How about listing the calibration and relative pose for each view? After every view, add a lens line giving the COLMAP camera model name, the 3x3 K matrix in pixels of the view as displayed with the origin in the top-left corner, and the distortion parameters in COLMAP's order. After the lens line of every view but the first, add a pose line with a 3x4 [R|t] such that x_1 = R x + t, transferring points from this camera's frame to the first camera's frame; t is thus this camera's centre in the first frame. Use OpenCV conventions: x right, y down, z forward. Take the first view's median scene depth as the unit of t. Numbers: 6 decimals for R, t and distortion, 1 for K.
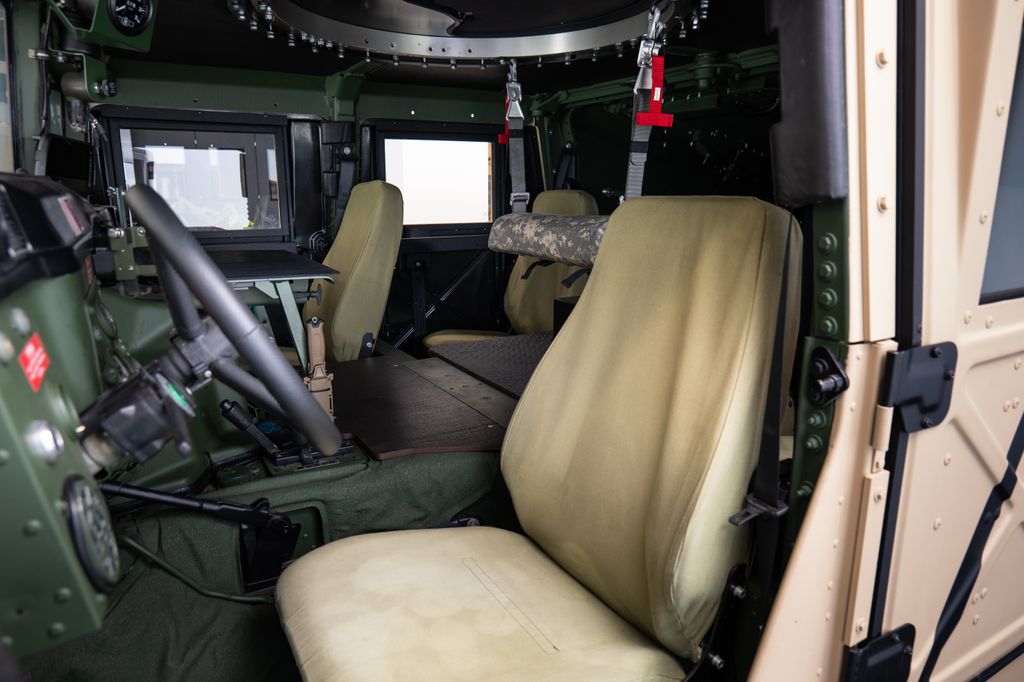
lens RADIAL K [[659.0, 0, 498.5], [0, 659.0, 324.6], [0, 0, 1]] dist [-0.007703, -0.002411]
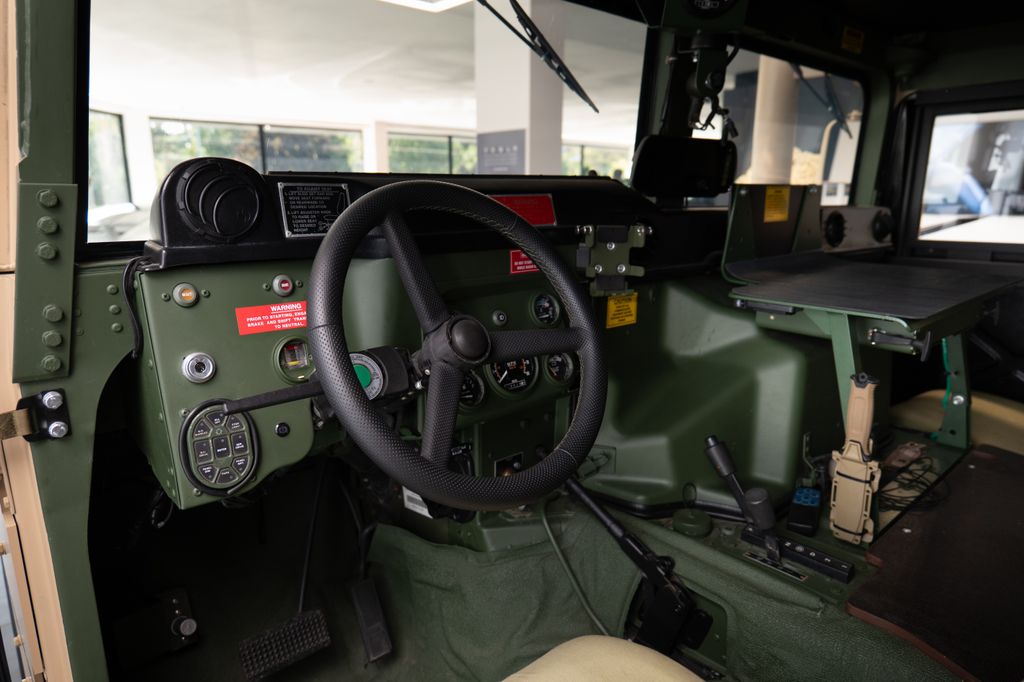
lens RADIAL K [[659.4, 0, 512.0], [0, 659.4, 341.0], [0, 0, 1]] dist [0.002171, 0.003226]
pose [[0.224559, 0.213849, -0.950706, 0.165704], [-0.193519, 0.965978, 0.171575, -0.052948], [0.955052, 0.145451, 0.258302, 0.273395]]
